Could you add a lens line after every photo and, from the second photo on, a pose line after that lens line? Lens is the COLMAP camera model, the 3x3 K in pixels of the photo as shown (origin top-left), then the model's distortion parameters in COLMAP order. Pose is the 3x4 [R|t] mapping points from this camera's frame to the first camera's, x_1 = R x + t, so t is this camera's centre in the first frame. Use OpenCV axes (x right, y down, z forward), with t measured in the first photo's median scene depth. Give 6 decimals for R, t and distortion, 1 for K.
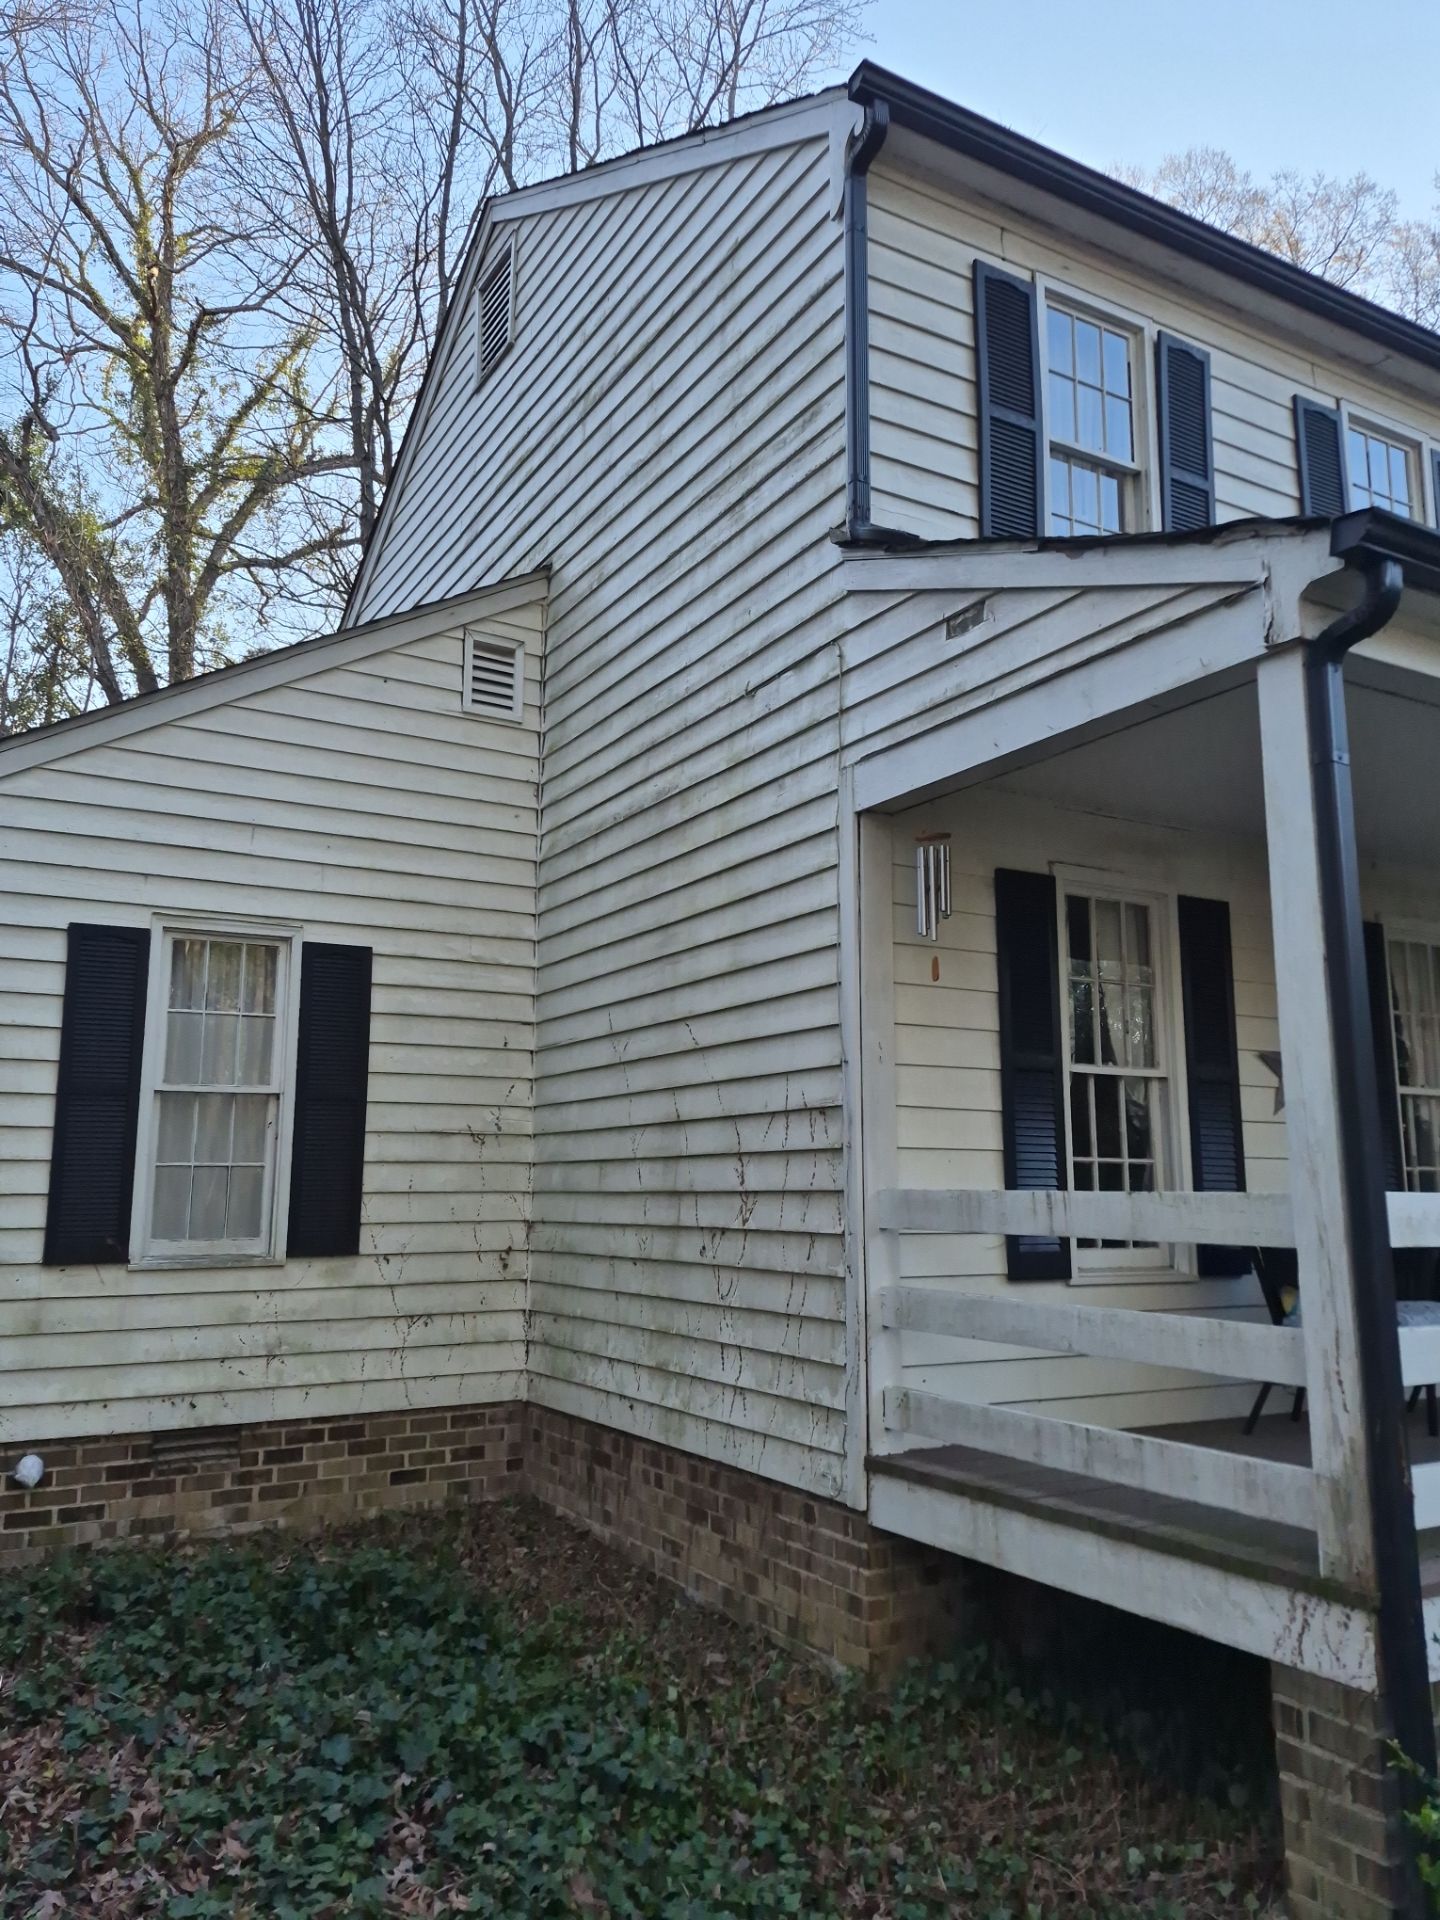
lens RADIAL K [[1393.6, 0, 720.0], [0, 1393.6, 960.0], [0, 0, 1]] dist [0.125920, -0.170786]
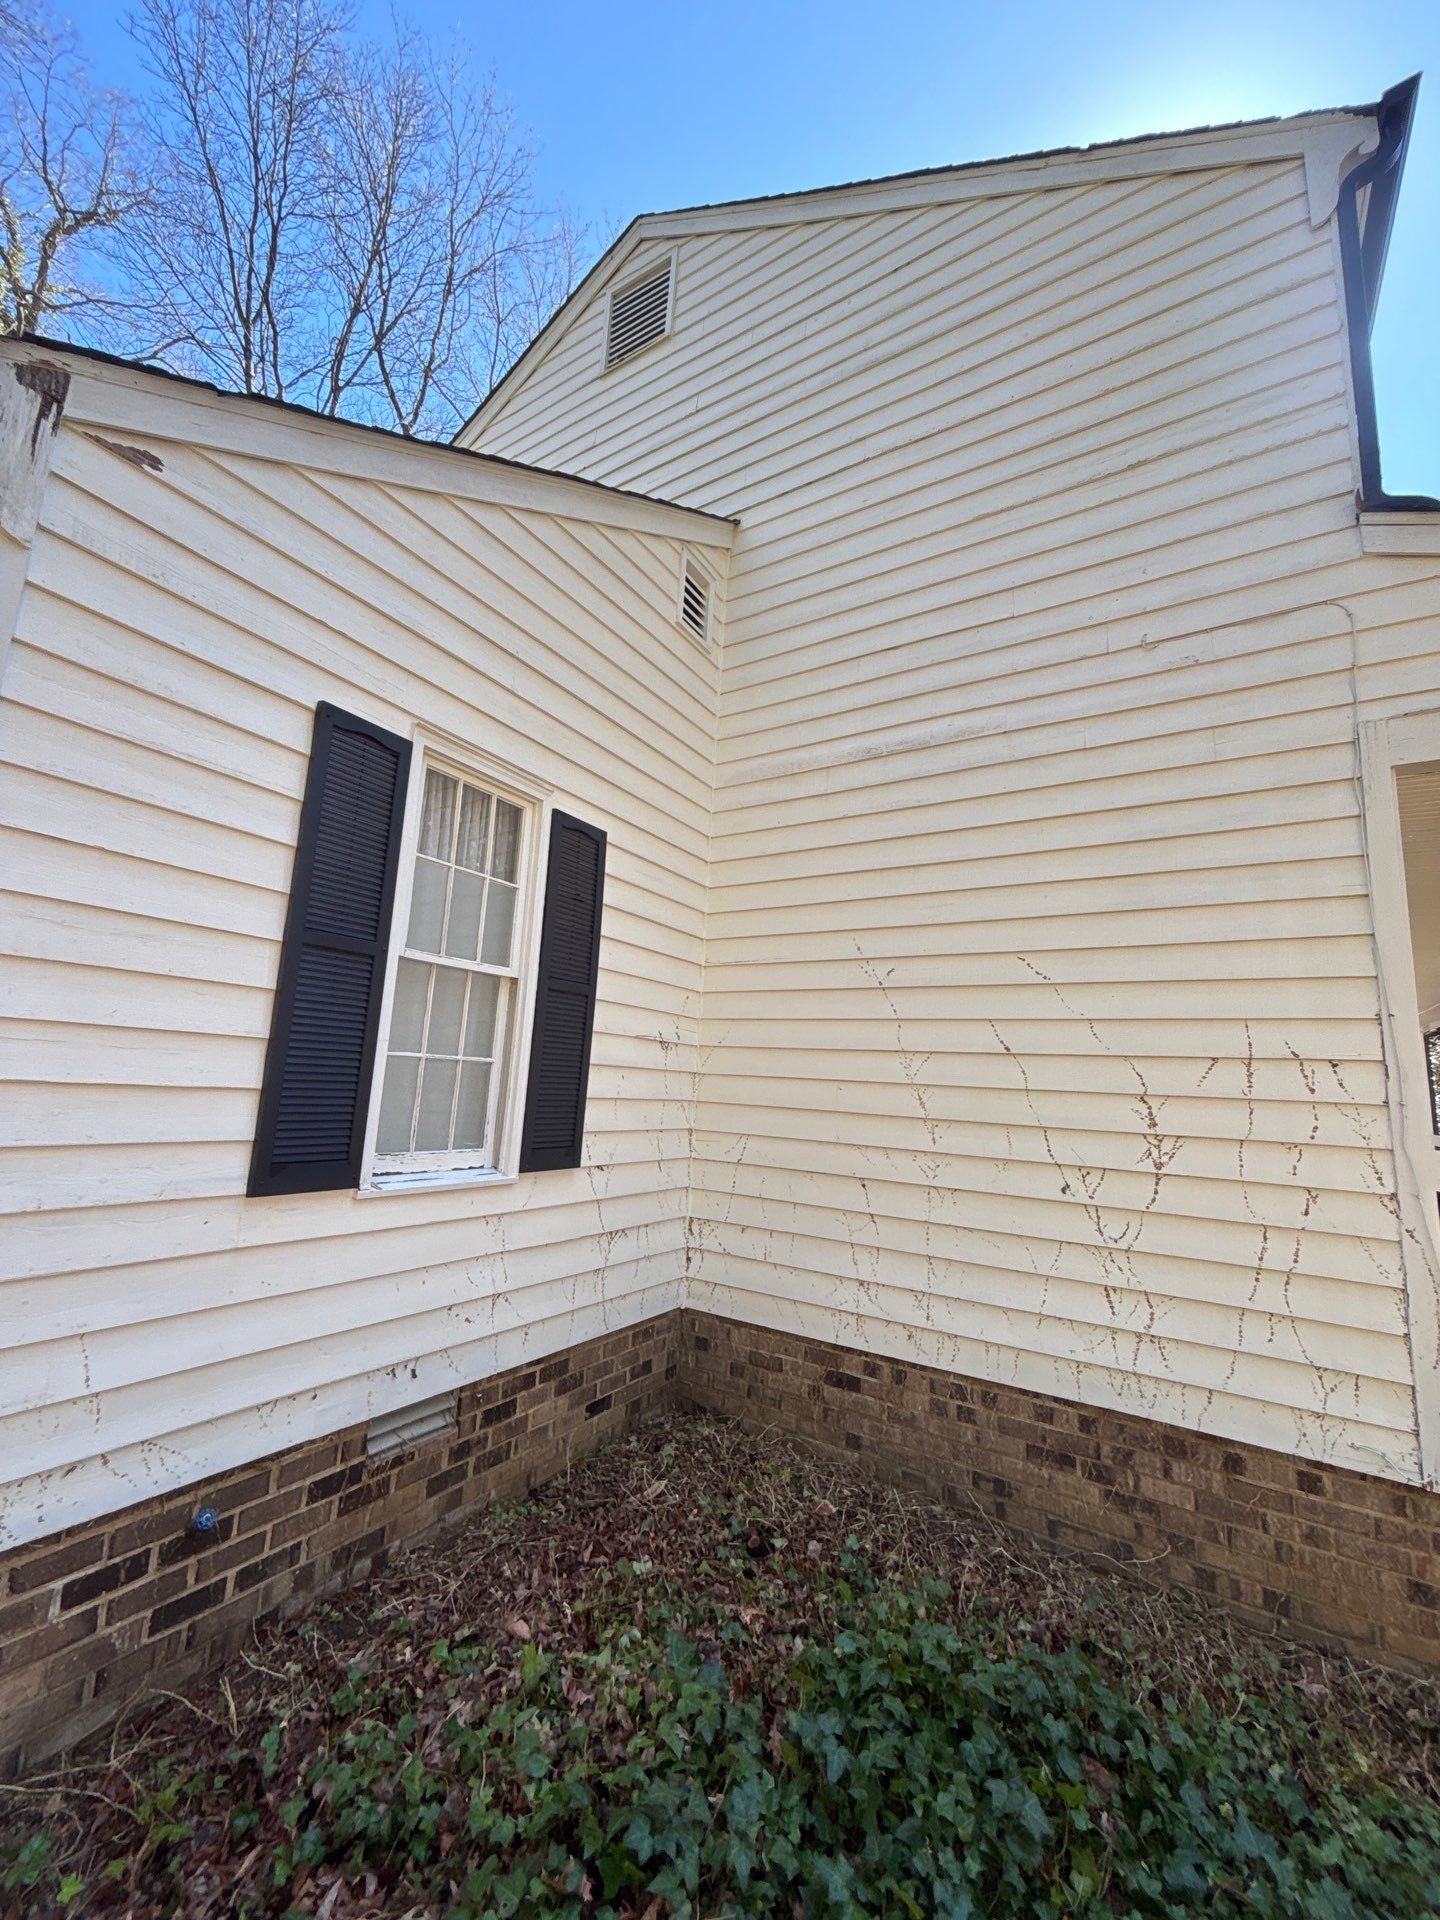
lens RADIAL K [[770.1, 0, 720.0], [0, 770.1, 960.0], [0, 0, 1]] dist [0.002635, 0.000056]
pose [[0.886186, 0.122738, 0.446777, -0.421400], [-0.129351, 0.991473, -0.015807, 0.077107], [-0.444907, -0.043783, 0.894506, 0.546668]]
